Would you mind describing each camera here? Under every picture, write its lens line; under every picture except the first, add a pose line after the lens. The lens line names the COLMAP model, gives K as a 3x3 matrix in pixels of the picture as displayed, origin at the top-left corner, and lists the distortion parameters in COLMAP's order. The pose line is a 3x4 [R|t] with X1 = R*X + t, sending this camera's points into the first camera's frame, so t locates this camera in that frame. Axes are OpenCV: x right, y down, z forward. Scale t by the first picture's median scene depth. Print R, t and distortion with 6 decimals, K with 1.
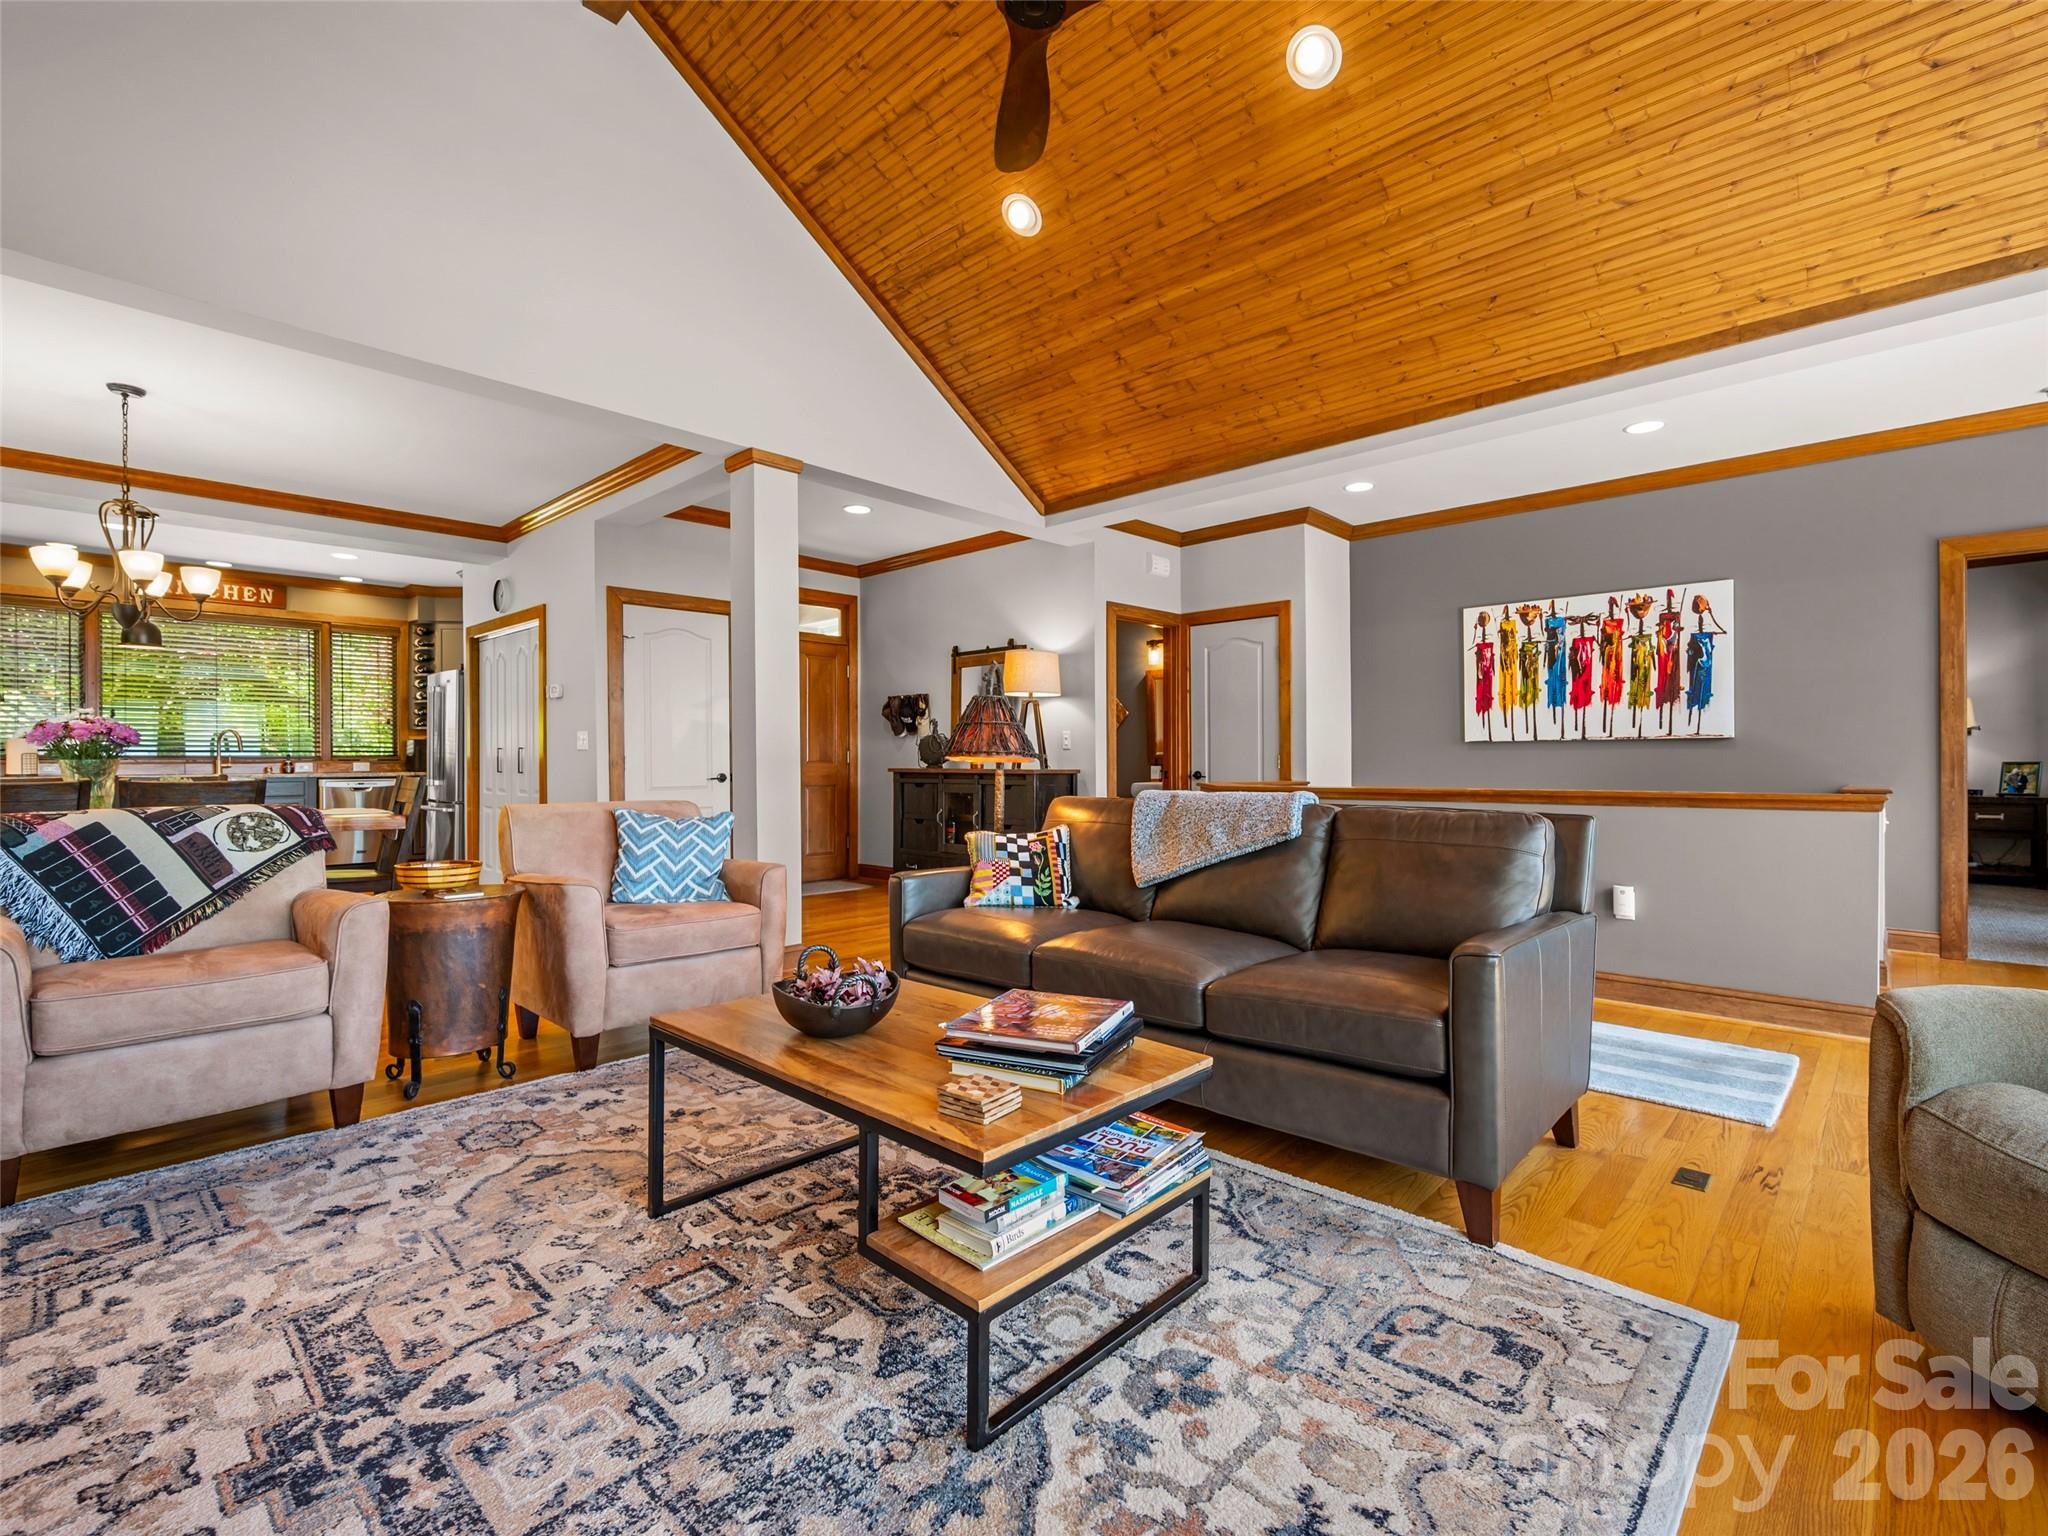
lens RADIAL K [[931.3, 0, 1068.9], [0, 931.3, 752.1], [0, 0, 1]] dist [-0.001936, 0.000346]
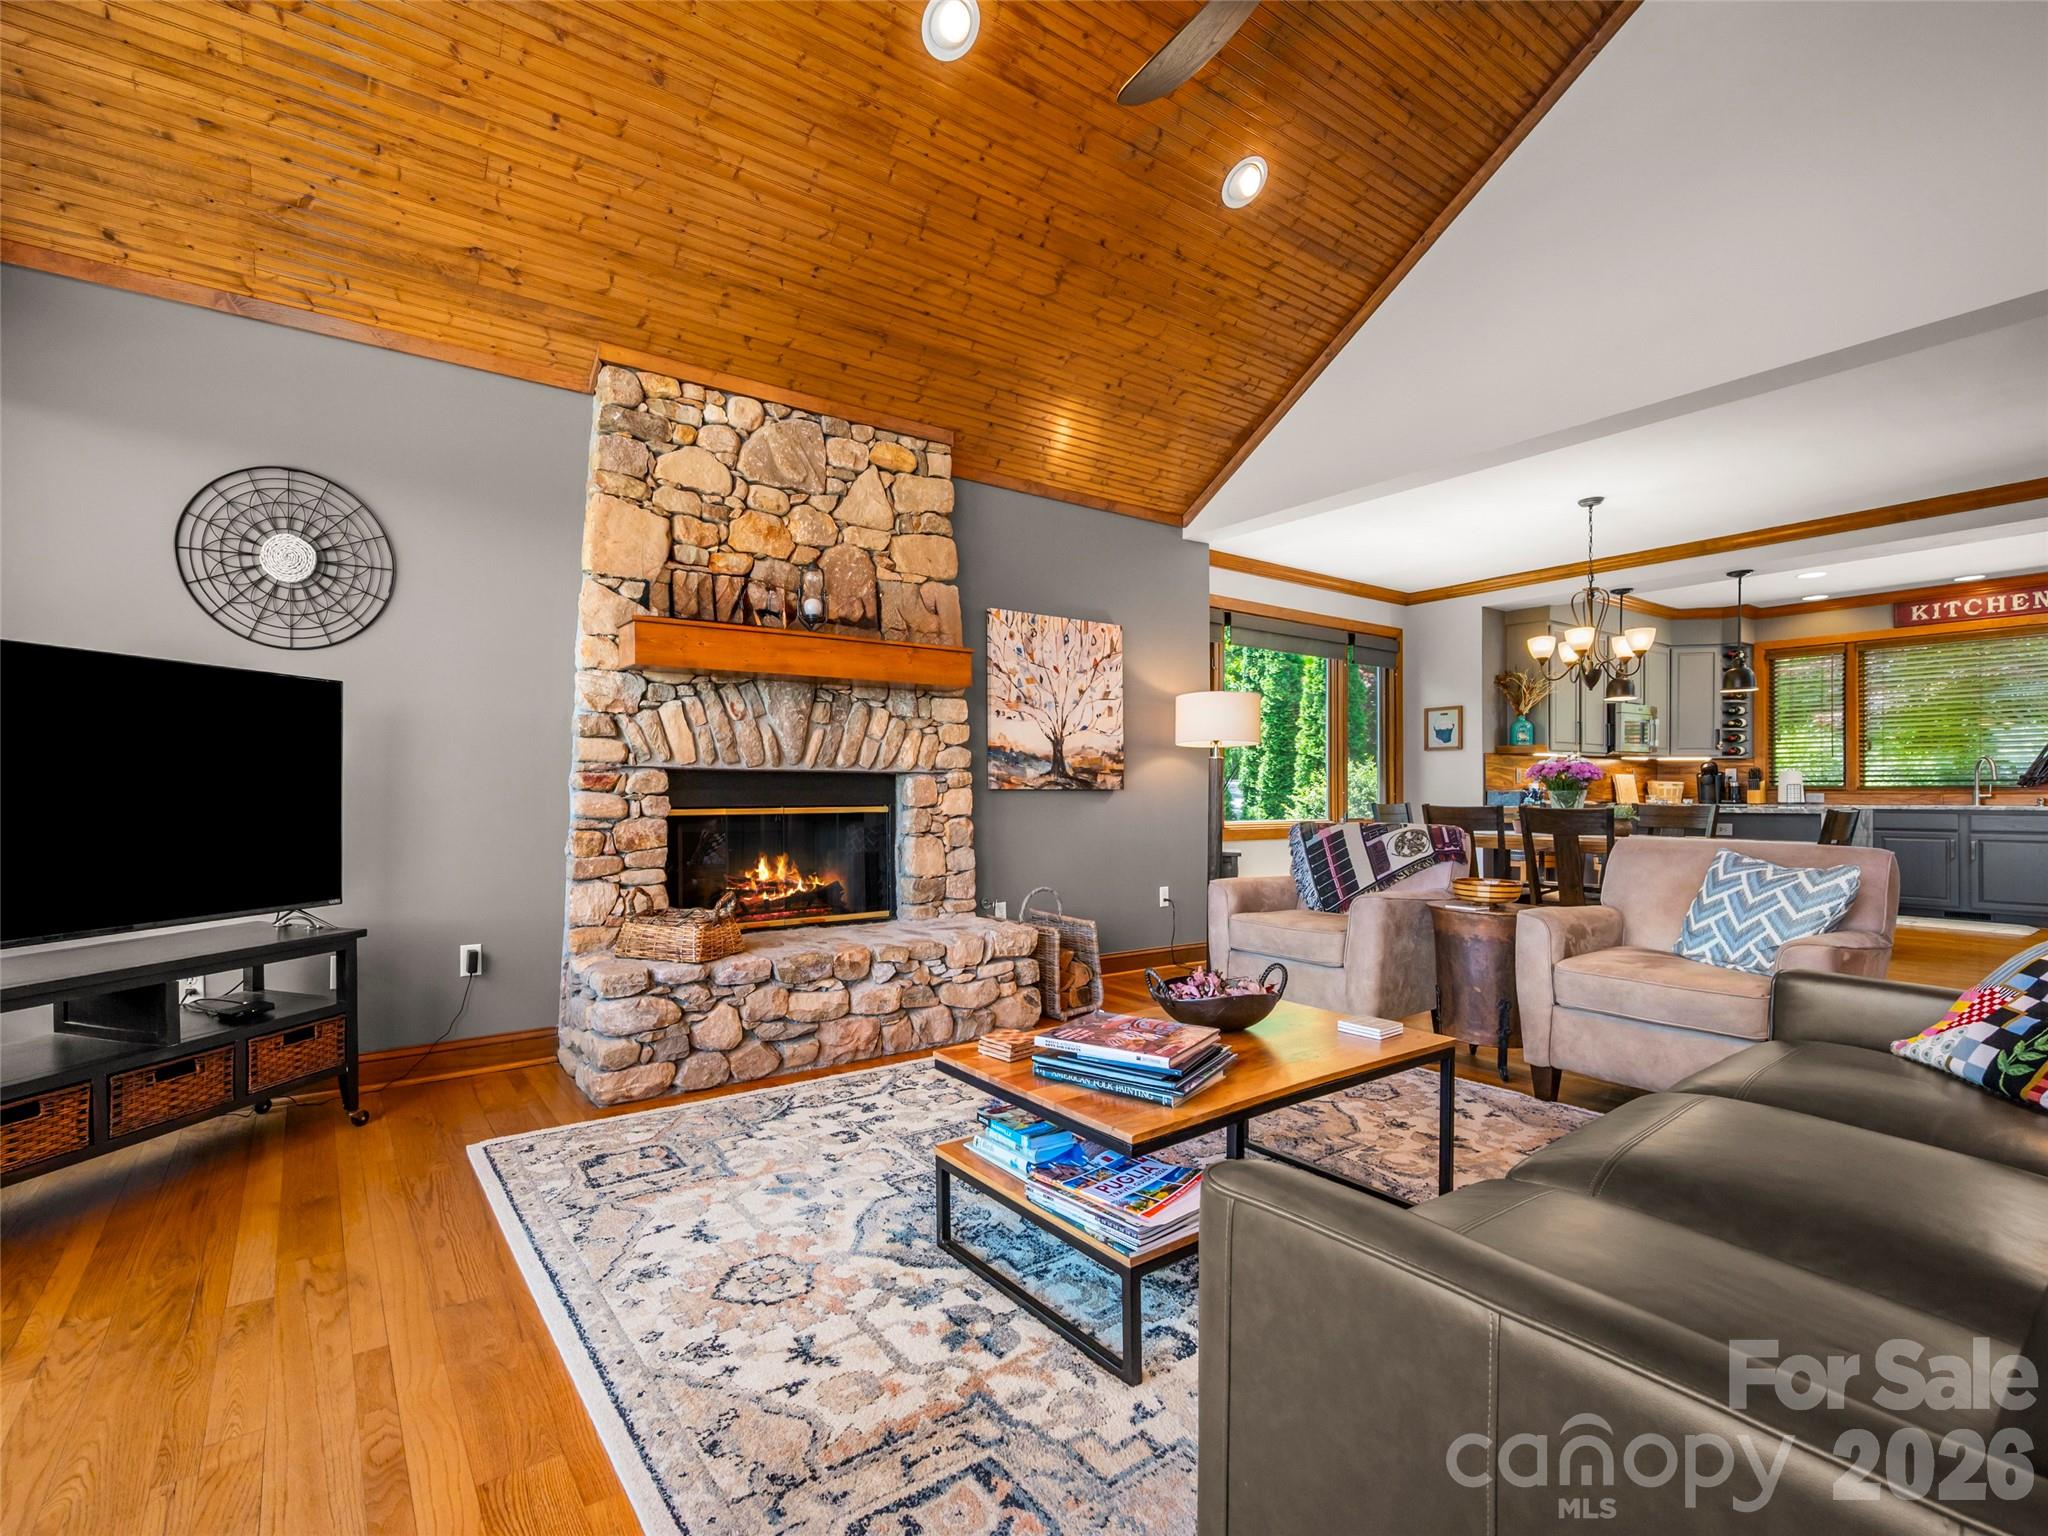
lens RADIAL K [[938.1, 0, 937.5], [0, 938.1, 791.6], [0, 0, 1]] dist [-0.001958, 0.000082]
pose [[-0.245402, 0.001391, -0.969420, 0.728709], [0.008821, 0.999961, -0.000799, 0.003641], [0.969381, -0.008747, -0.245405, 0.722961]]
